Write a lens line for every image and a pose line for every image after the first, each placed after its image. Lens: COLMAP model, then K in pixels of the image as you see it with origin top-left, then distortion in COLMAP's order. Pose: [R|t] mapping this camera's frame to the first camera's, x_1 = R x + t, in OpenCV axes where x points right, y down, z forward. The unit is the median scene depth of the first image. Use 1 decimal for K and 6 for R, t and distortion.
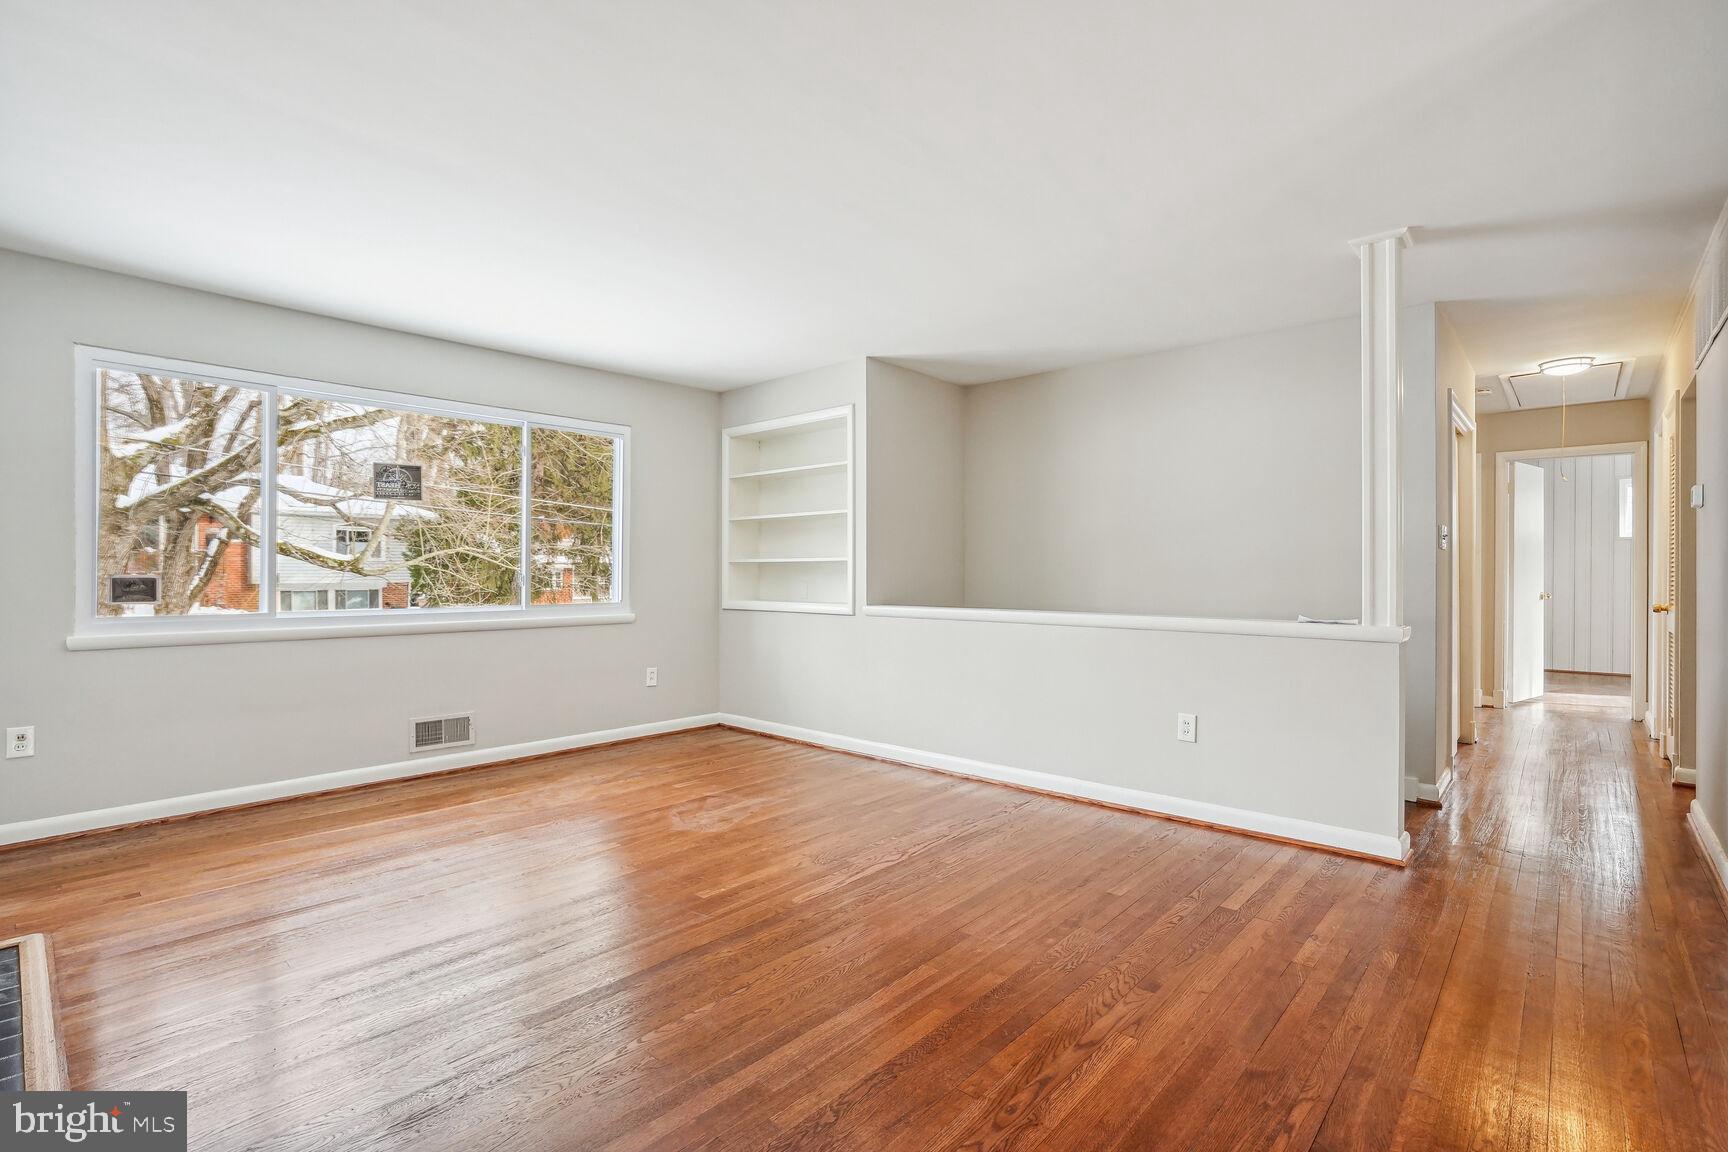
lens RADIAL K [[792.2, 0, 864.0], [0, 792.2, 576.0], [0, 0, 1]] dist [-0.095647, 0.081033]
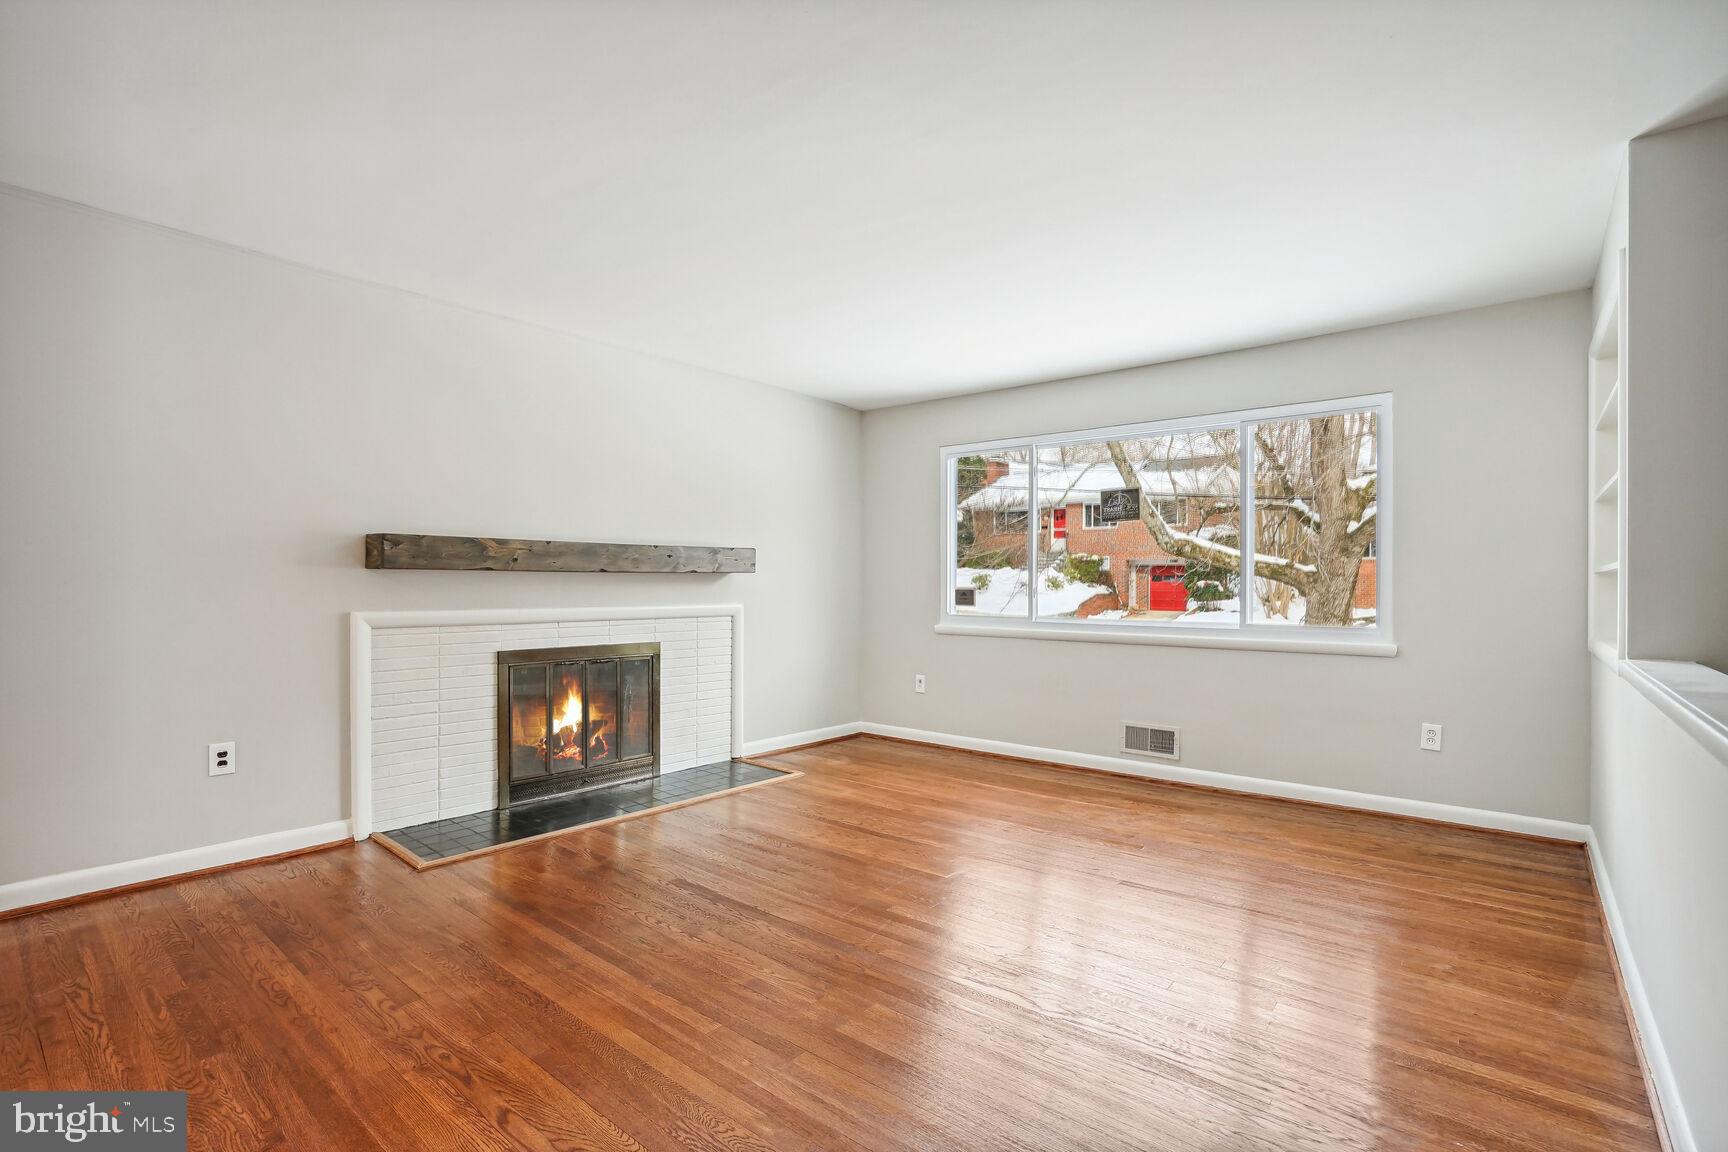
lens RADIAL K [[800.0, 0, 870.7], [0, 800.0, 580.1], [0, 0, 1]] dist [-0.048215, 0.022818]
pose [[0.056953, -0.005075, -0.998364, 0.635504], [-0.011458, 0.999918, -0.005736, -0.003963], [0.998311, 0.011766, 0.056890, 0.714699]]
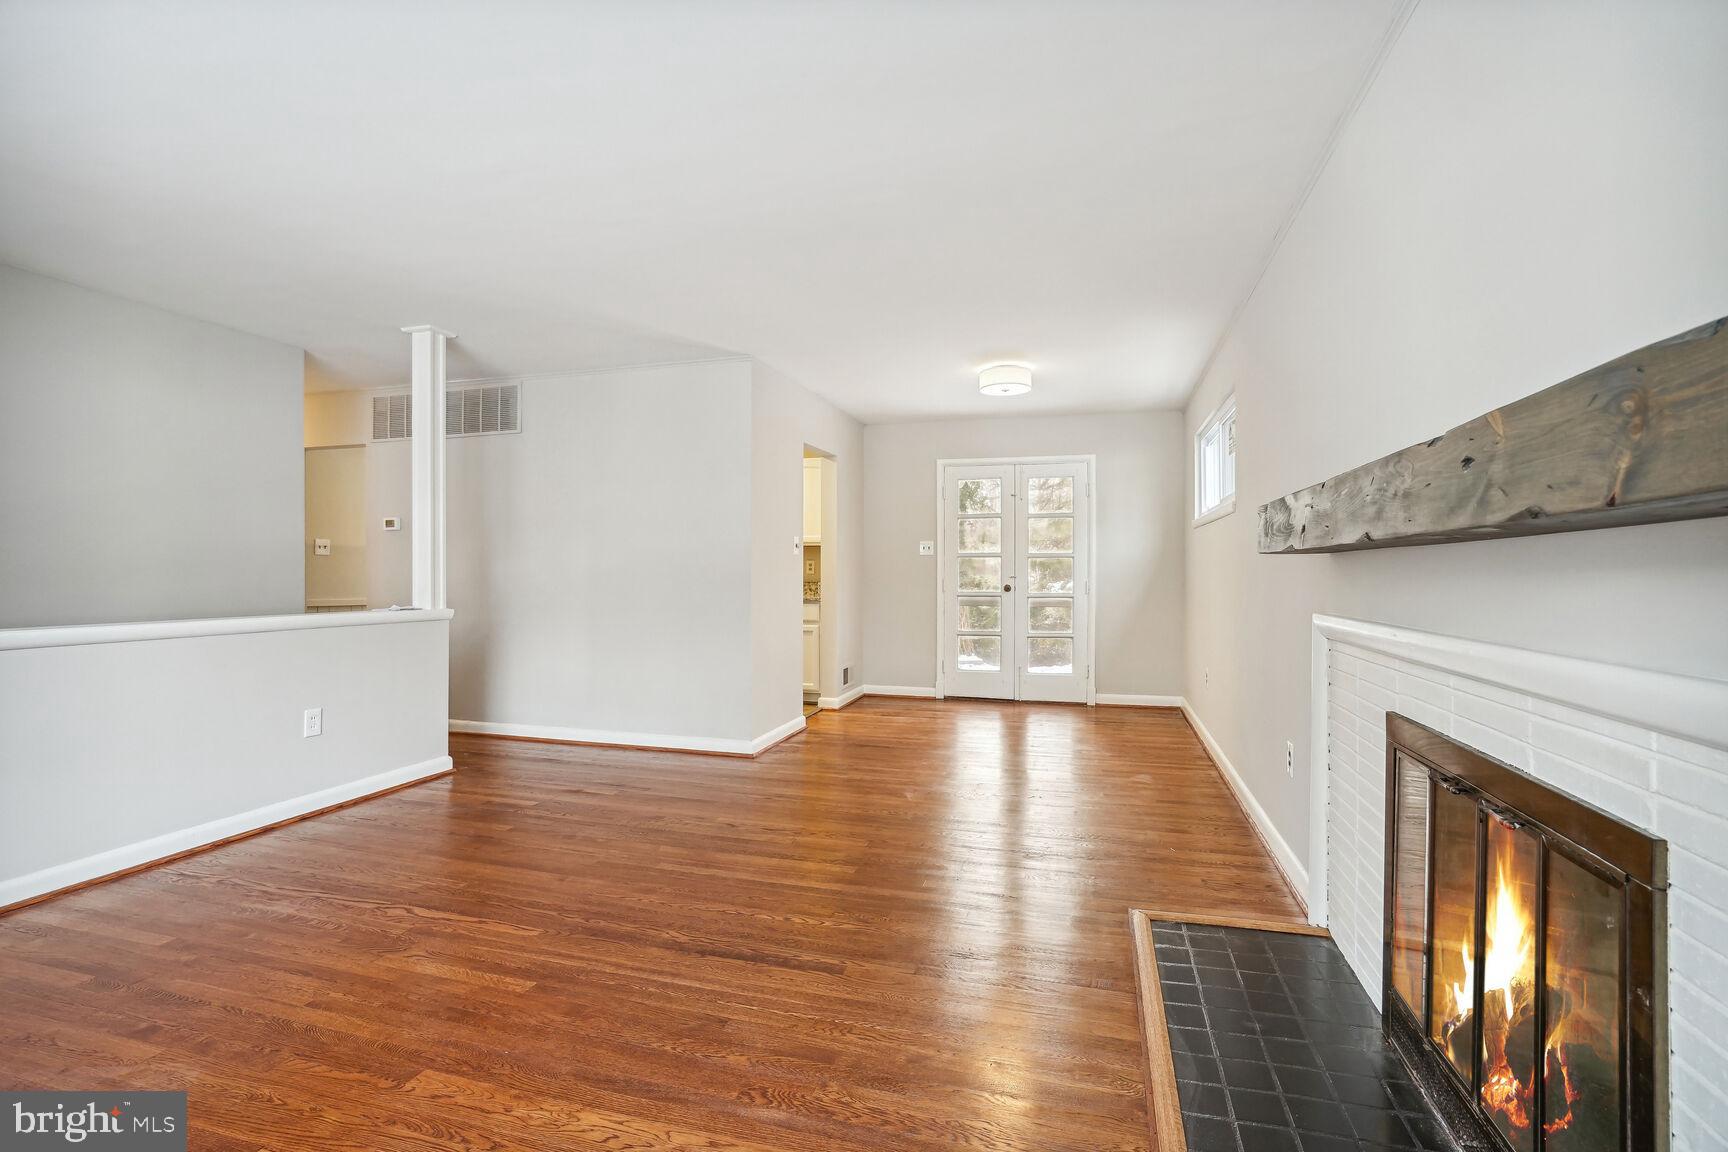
lens RADIAL K [[810.4, 0, 855.7], [0, 810.4, 568.8], [0, 0, 1]] dist [-0.055103, 0.022361]
pose [[-0.436374, 0.003312, 0.899759, -0.831953], [0.001759, 0.999994, -0.002827, -0.000920], [-0.899764, 0.000349, -0.436377, 0.826140]]
